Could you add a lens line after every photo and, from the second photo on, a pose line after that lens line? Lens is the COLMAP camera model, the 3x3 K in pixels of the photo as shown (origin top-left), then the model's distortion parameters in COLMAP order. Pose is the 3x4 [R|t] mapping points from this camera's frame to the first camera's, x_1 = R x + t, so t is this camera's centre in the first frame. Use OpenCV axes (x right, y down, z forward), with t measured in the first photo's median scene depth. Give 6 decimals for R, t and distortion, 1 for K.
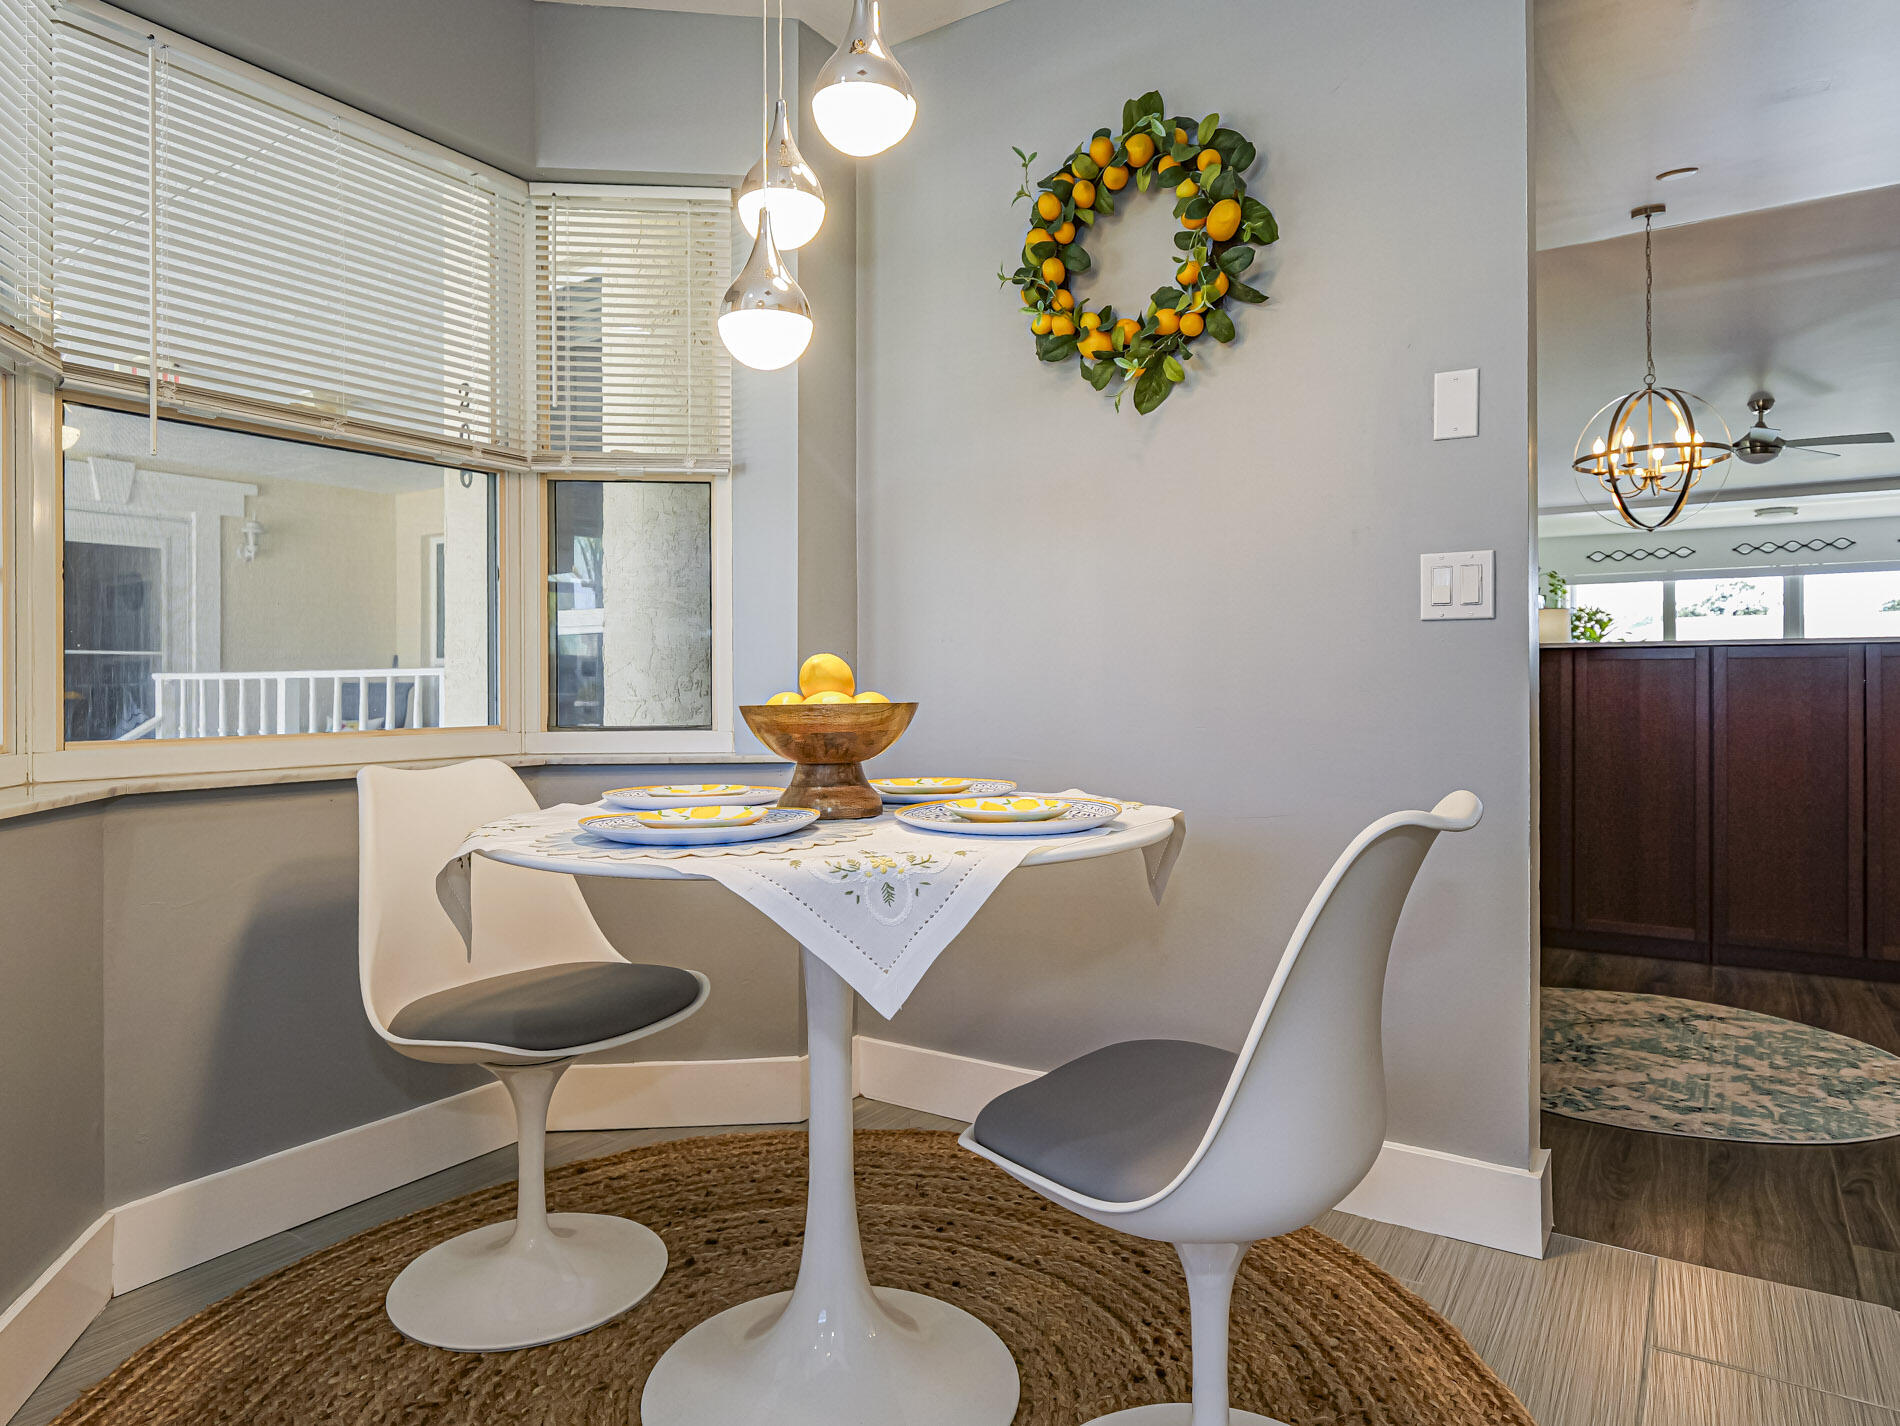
lens RADIAL K [[1098.3, 0, 948.0], [0, 1098.3, 720.7], [0, 0, 1]] dist [-0.002608, -0.000382]
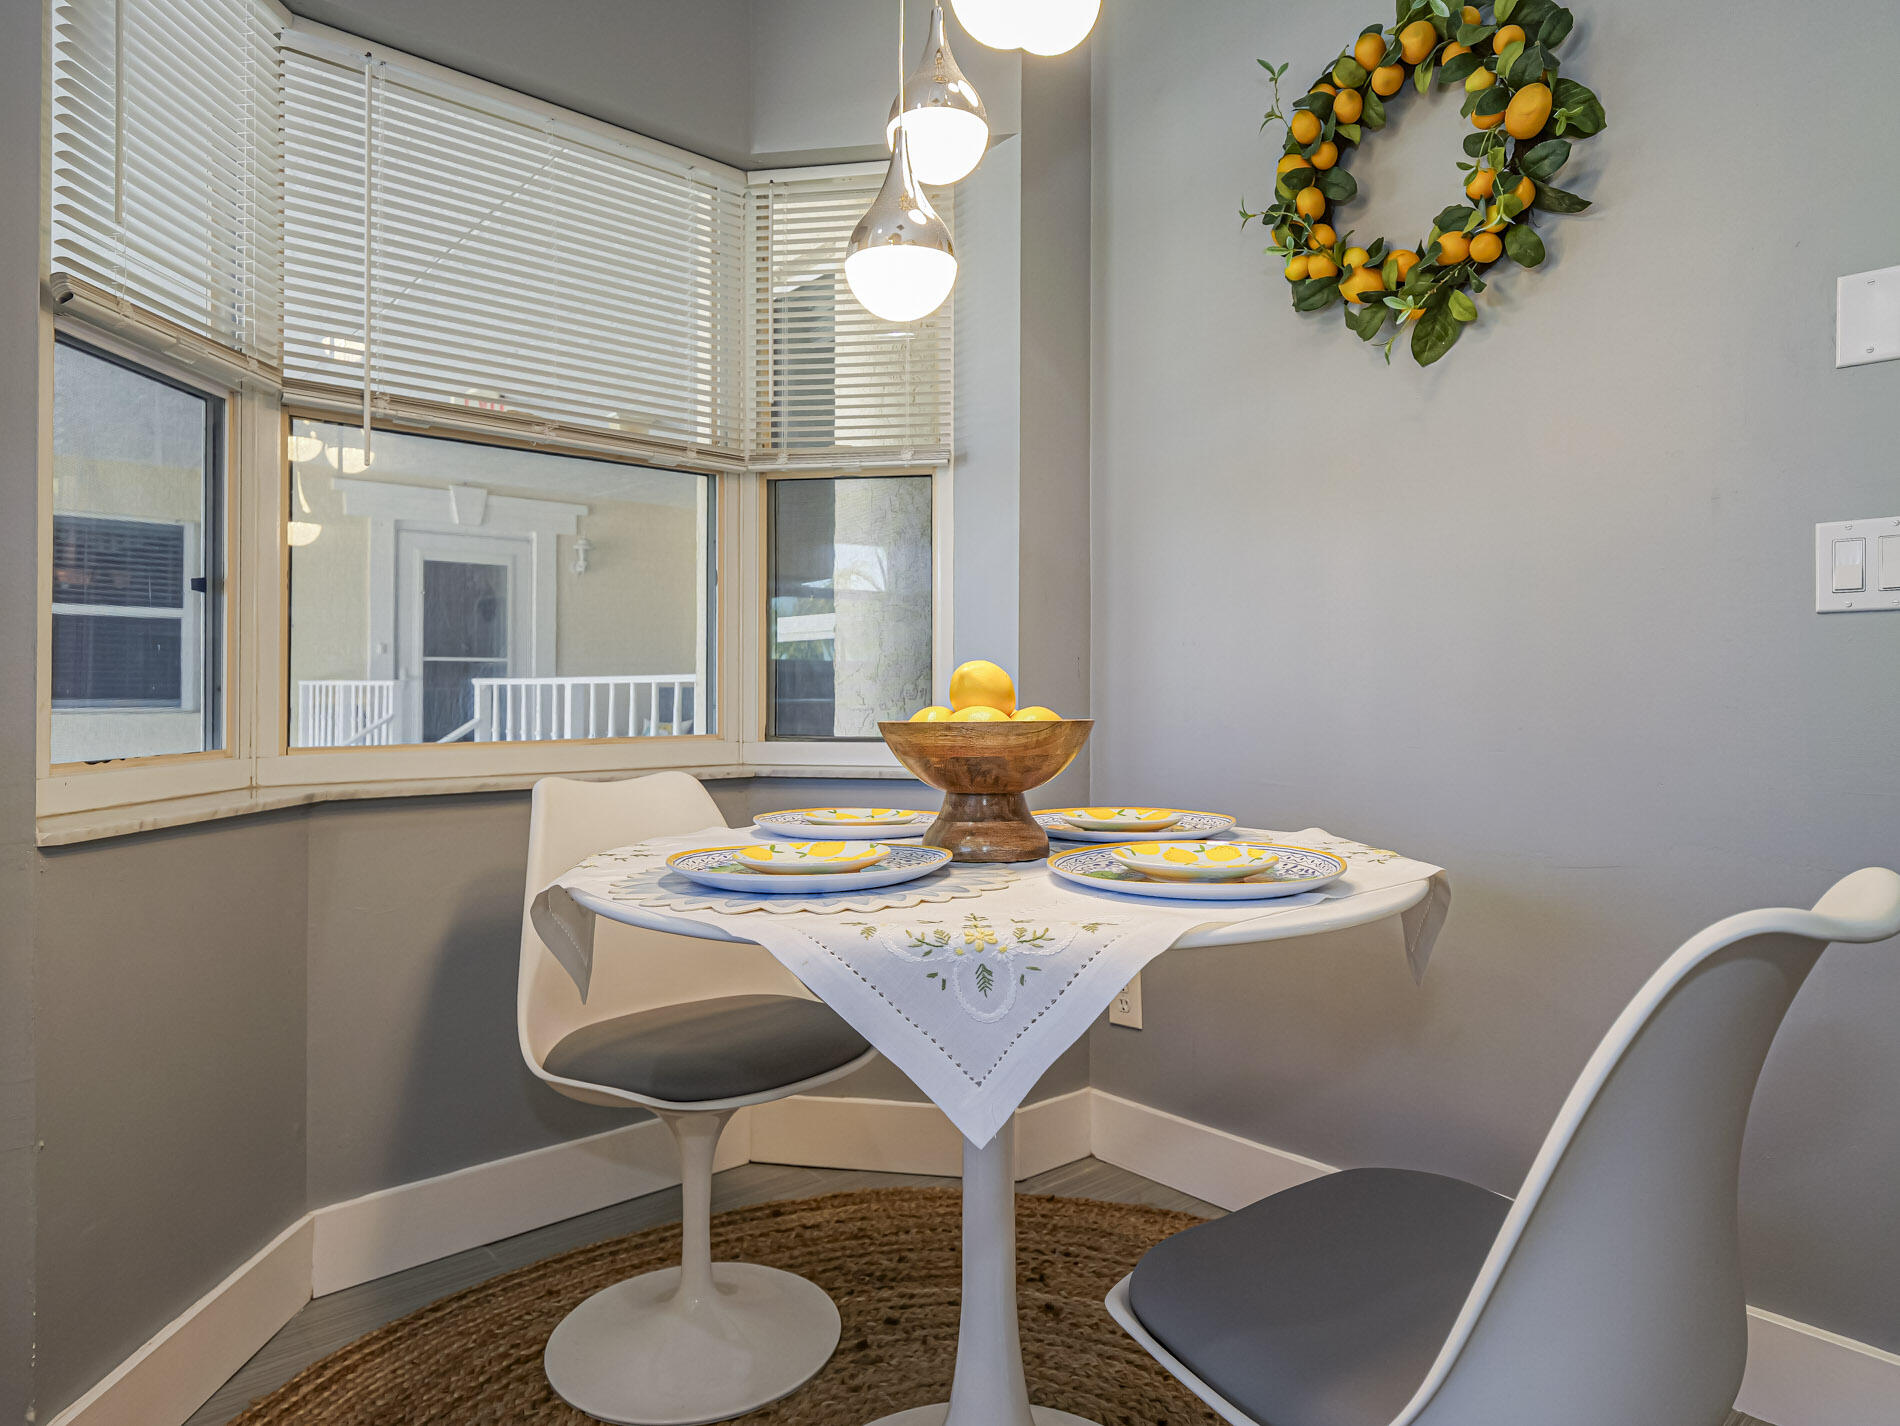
lens RADIAL K [[1132.3, 0, 951.7], [0, 1132.3, 707.3], [0, 0, 1]] dist [-0.003189, -0.000609]
pose [[0.968114, 0.008735, -0.250358, 0.056264], [-0.013377, 0.999769, -0.016847, -0.007394], [0.250153, 0.019659, 0.968007, 0.115668]]
